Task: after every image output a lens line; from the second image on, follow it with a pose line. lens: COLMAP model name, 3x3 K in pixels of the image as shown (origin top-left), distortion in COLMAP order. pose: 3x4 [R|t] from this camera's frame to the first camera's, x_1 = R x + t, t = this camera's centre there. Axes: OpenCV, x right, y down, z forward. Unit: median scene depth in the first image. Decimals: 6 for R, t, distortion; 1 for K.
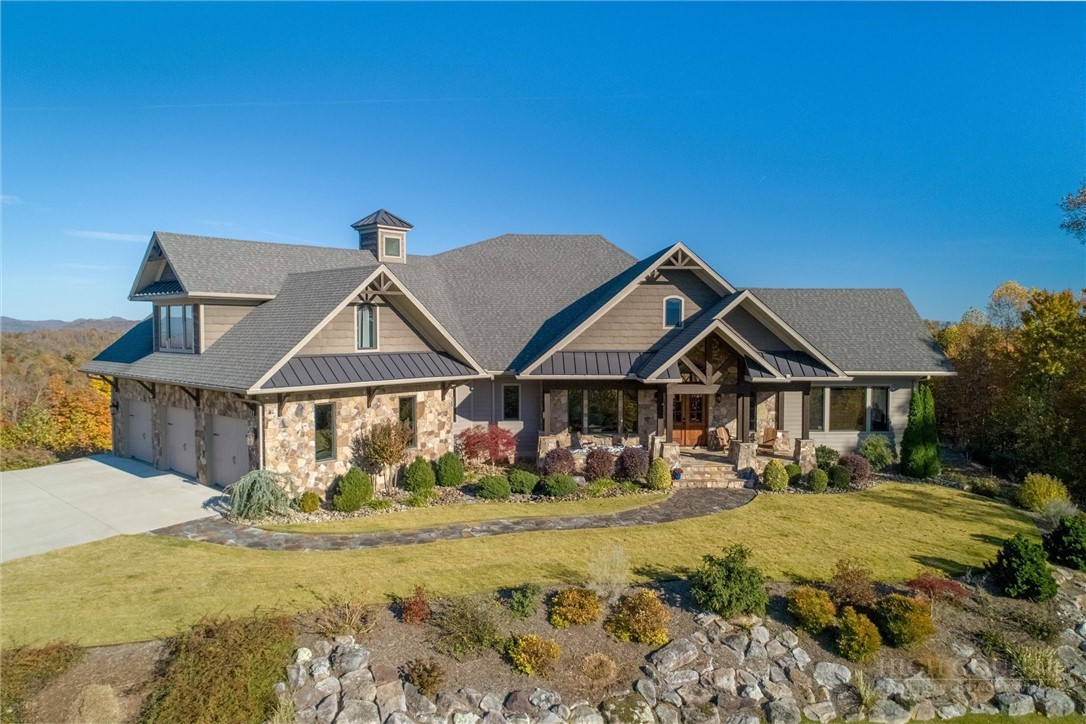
lens RADIAL K [[725.5, 0, 543.1], [0, 725.5, 363.9], [0, 0, 1]] dist [-0.004335, -0.001115]
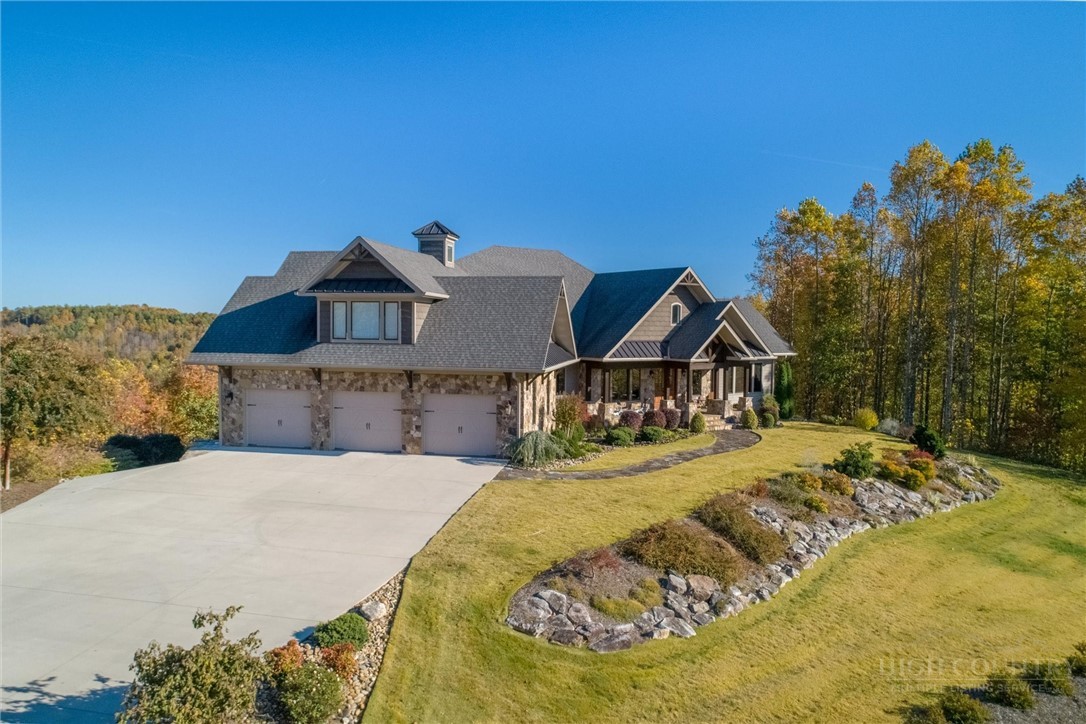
lens RADIAL K [[725.5, 0, 542.9], [0, 725.5, 359.0], [0, 0, 1]] dist [-0.004335, -0.001115]
pose [[0.857273, -0.015453, 0.514631, -0.845155], [0.013350, 0.999881, 0.007785, 0.004117], [-0.514690, 0.000197, 0.857377, -0.116523]]
